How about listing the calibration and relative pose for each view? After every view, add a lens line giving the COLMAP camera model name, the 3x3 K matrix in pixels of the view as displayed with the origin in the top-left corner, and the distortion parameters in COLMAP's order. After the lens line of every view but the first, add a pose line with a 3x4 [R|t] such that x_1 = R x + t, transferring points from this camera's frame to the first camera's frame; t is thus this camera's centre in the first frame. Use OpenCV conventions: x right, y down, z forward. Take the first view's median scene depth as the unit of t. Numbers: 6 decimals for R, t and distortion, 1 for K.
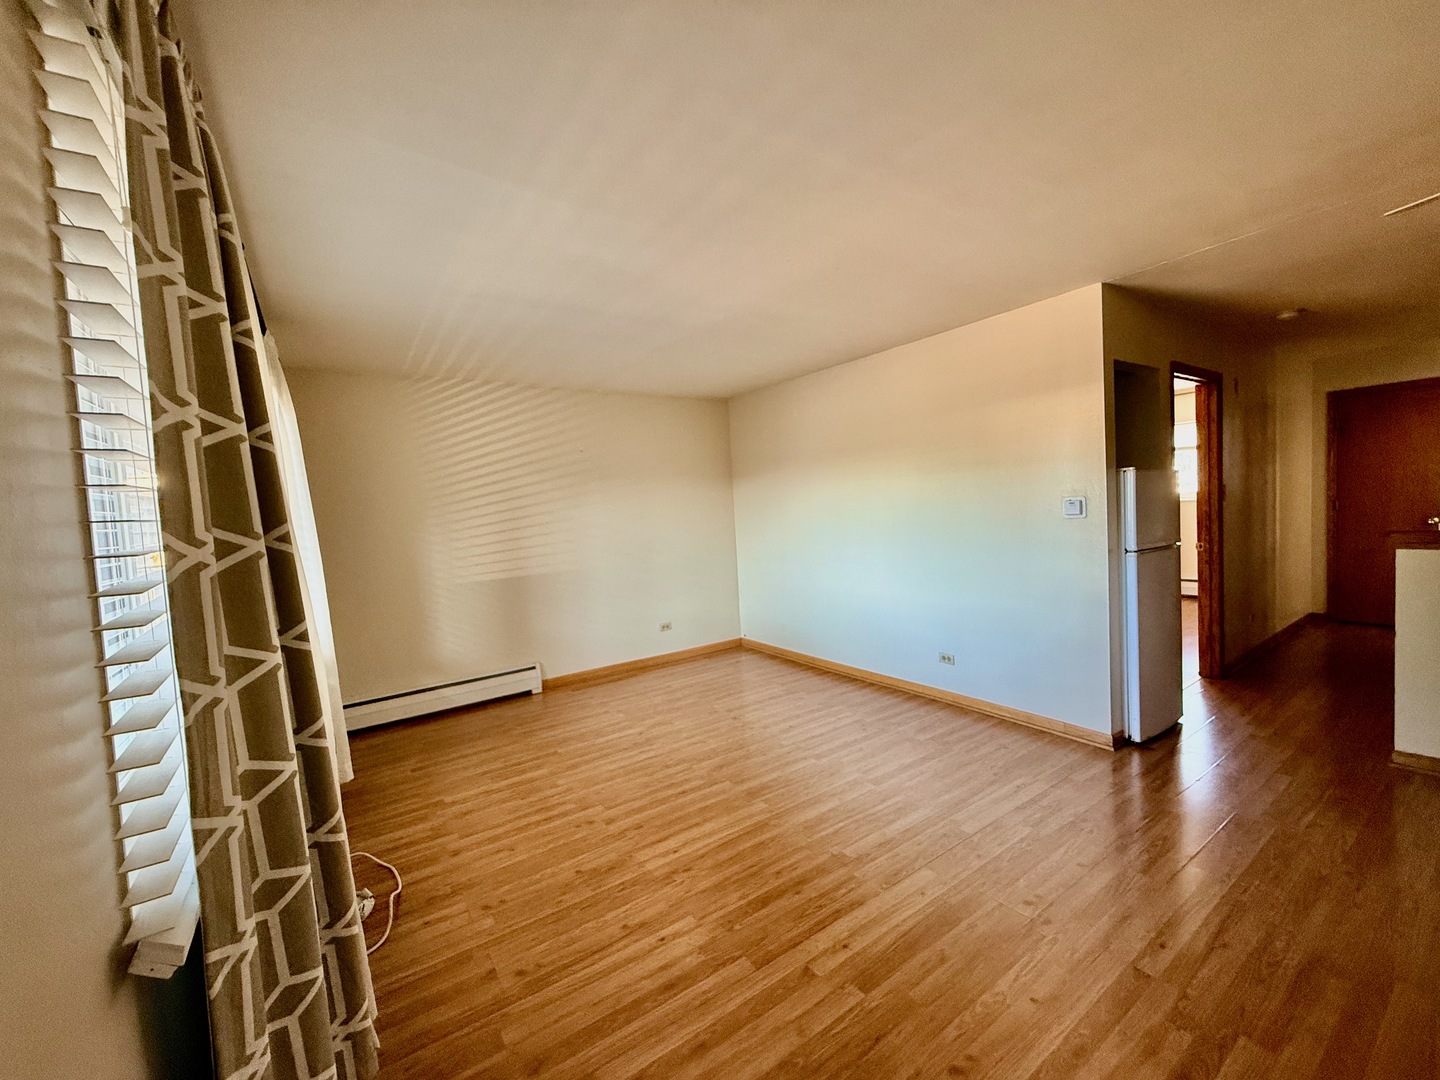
lens RADIAL K [[573.2, 0, 718.2], [0, 573.2, 540.0], [0, 0, 1]] dist [-0.001285, 0.000273]
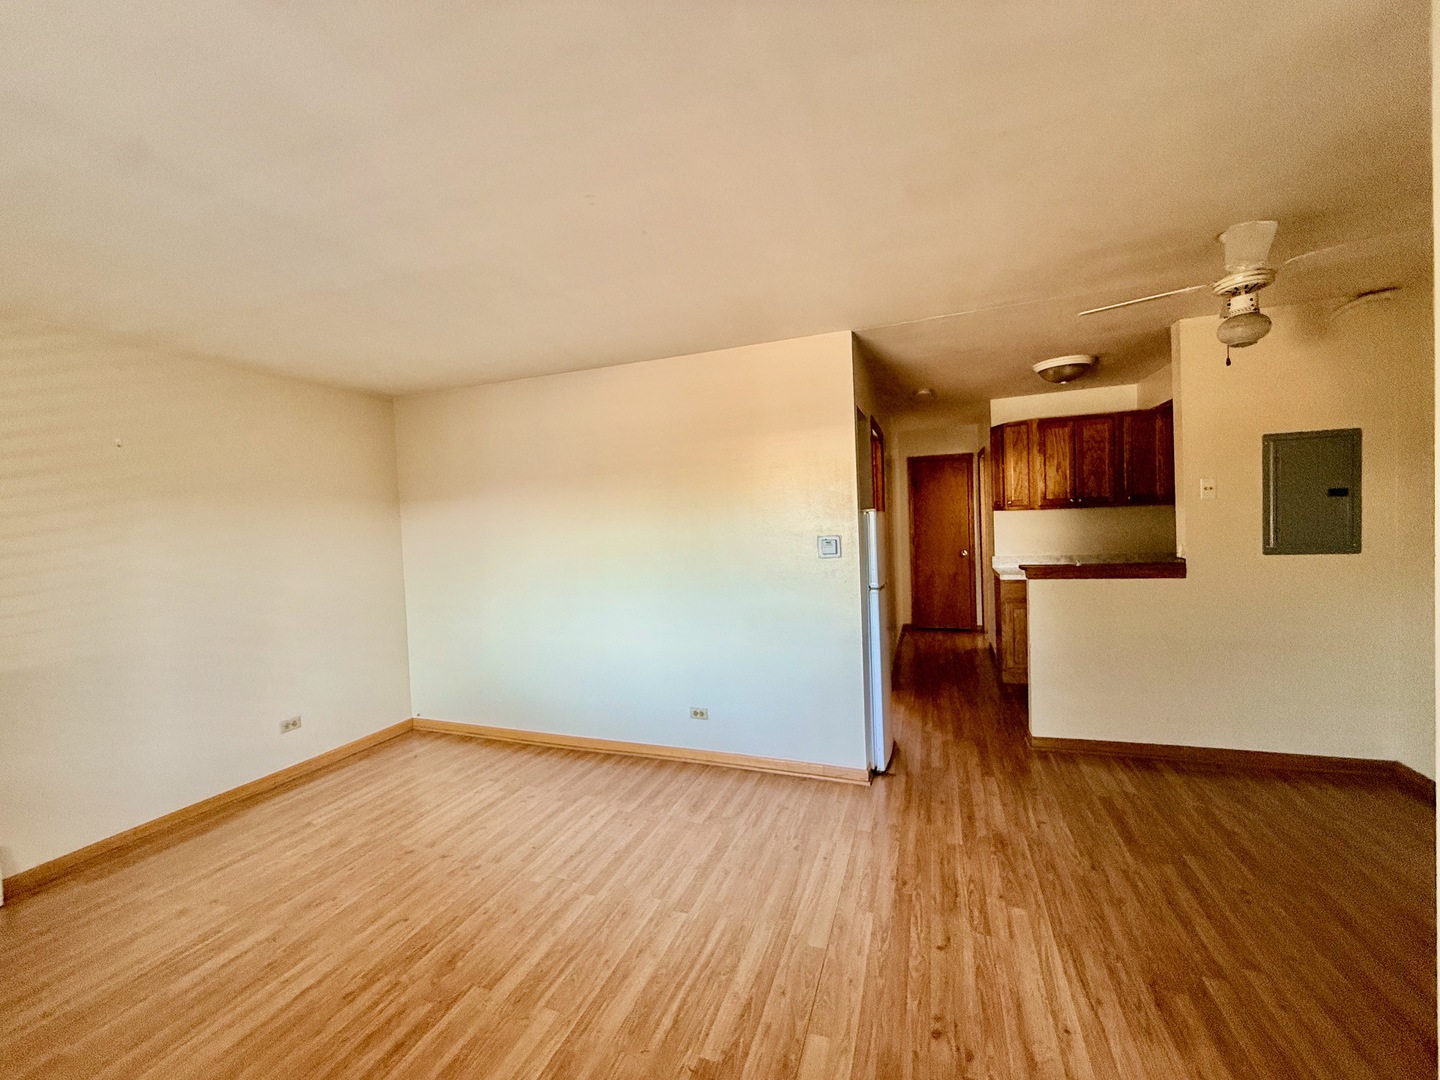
lens RADIAL K [[573.2, 0, 715.7], [0, 573.2, 537.3], [0, 0, 1]] dist [-0.001285, 0.000273]
pose [[0.818738, 0.006201, 0.574134, -0.097464], [0.026761, 0.998443, -0.048946, -0.024000], [-0.573543, 0.055438, 0.817297, 0.235892]]
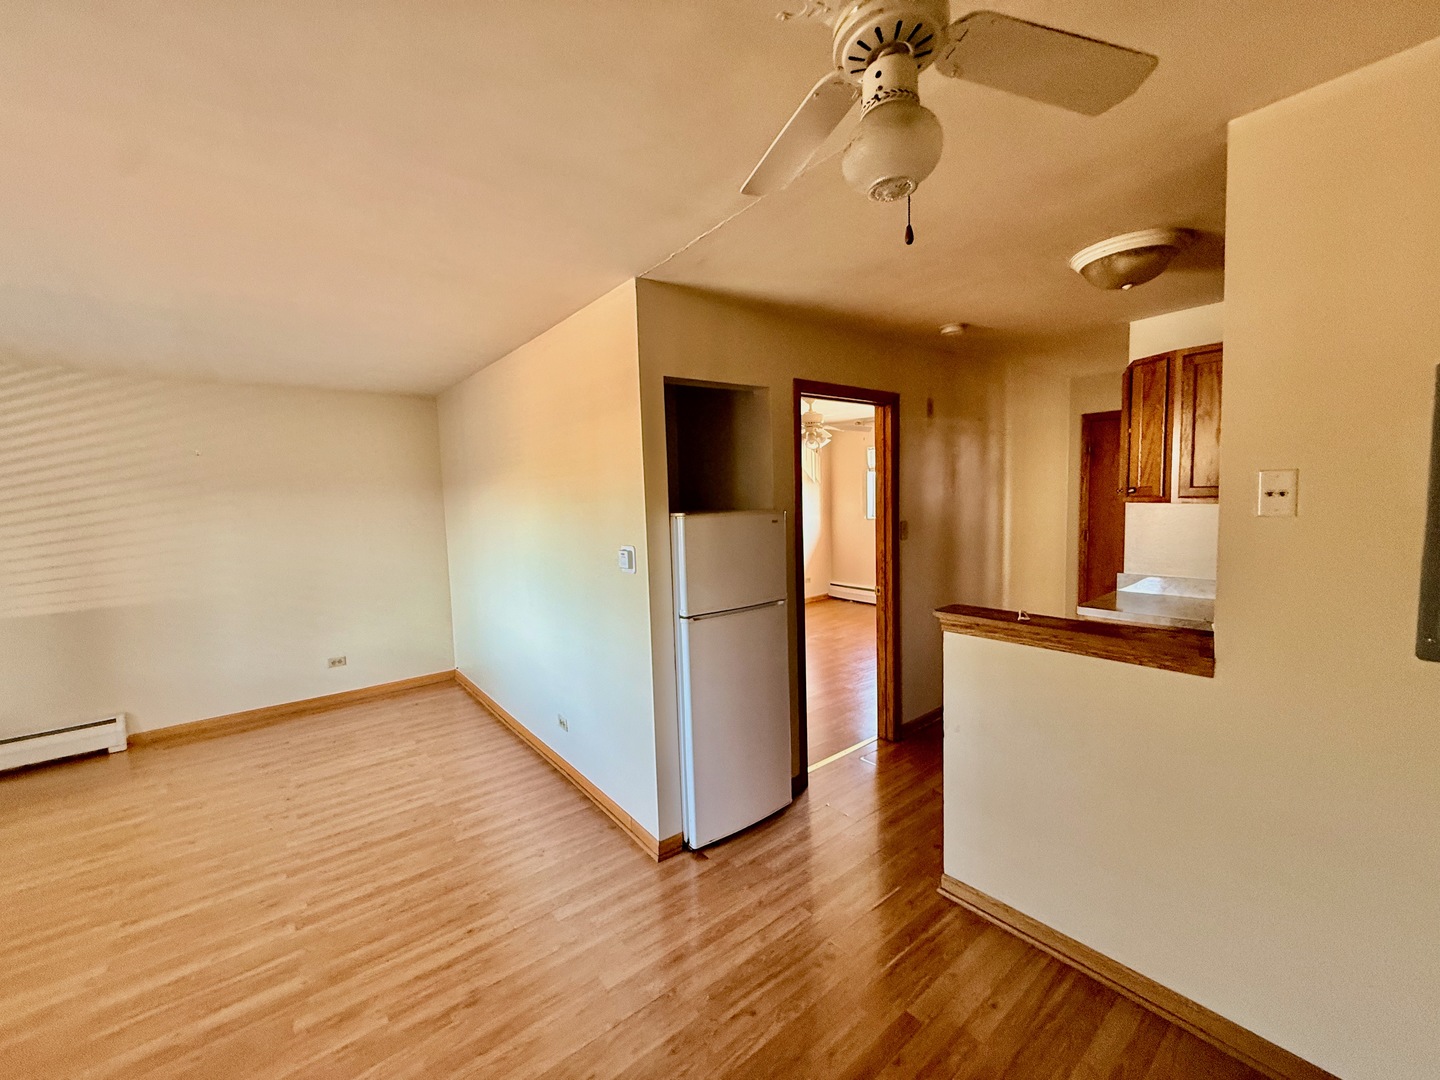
lens RADIAL K [[573.2, 0, 717.1], [0, 573.2, 537.2], [0, 0, 1]] dist [-0.001285, 0.000273]
pose [[0.997109, 0.020223, 0.073245, 0.555639], [-0.021659, 0.999587, 0.018860, -0.085320], [-0.072834, -0.020392, 0.997136, 0.154100]]
